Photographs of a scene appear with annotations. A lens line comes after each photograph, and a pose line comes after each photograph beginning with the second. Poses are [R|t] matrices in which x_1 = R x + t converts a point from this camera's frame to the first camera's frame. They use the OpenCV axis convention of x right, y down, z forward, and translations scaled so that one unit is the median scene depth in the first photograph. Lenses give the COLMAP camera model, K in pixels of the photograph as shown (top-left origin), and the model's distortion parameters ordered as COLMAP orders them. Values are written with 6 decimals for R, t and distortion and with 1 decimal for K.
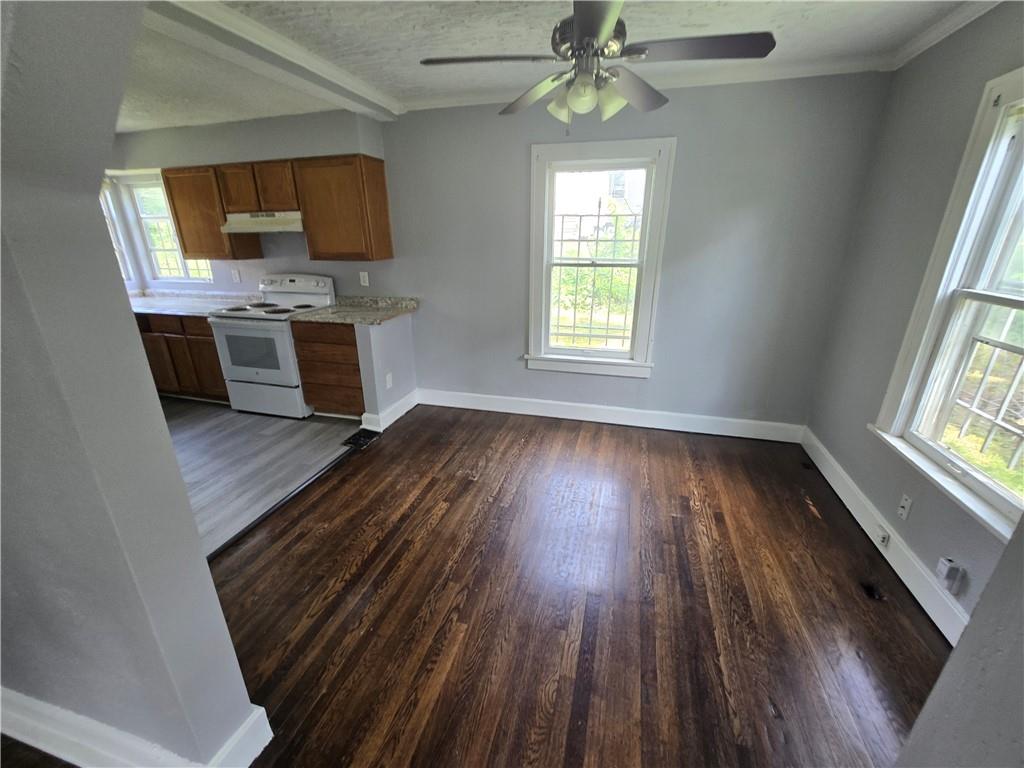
lens RADIAL K [[420.3, 0, 512.3], [0, 420.3, 388.7], [0, 0, 1]] dist [-0.001248, -0.000135]
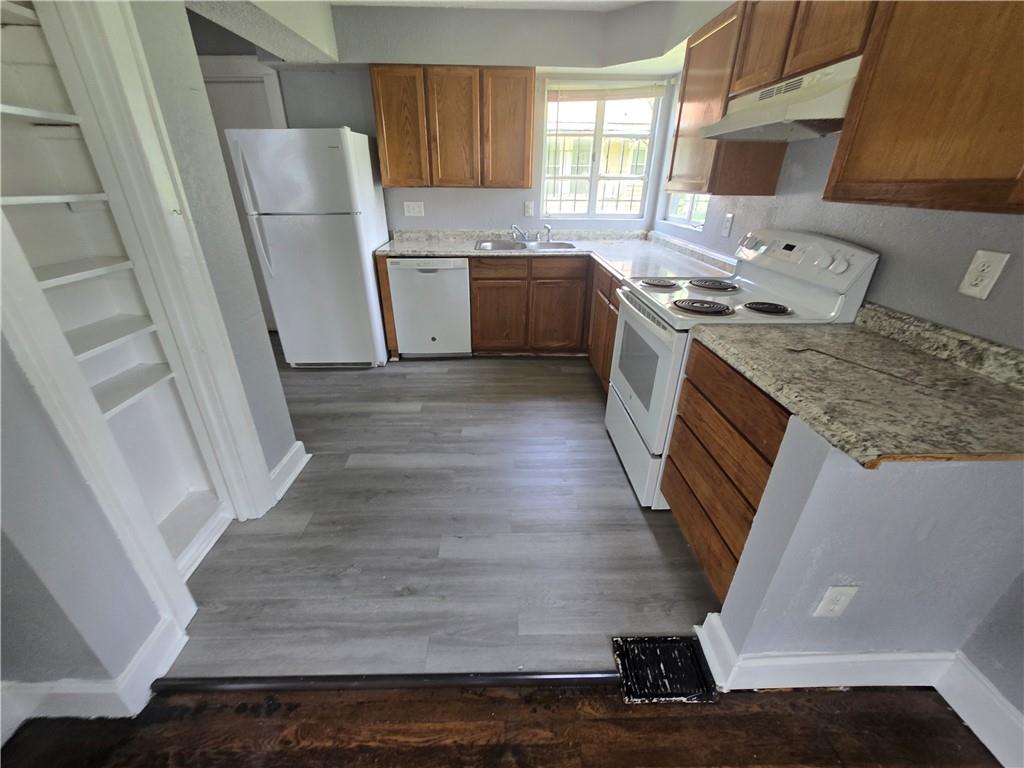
lens RADIAL K [[420.3, 0, 509.8], [0, 420.3, 389.8], [0, 0, 1]] dist [-0.001248, -0.000135]
pose [[0.275144, 0.432078, -0.858839, -0.157185], [-0.322667, 0.883005, 0.340864, -0.192067], [0.905639, 0.183332, 0.382371, 0.625349]]
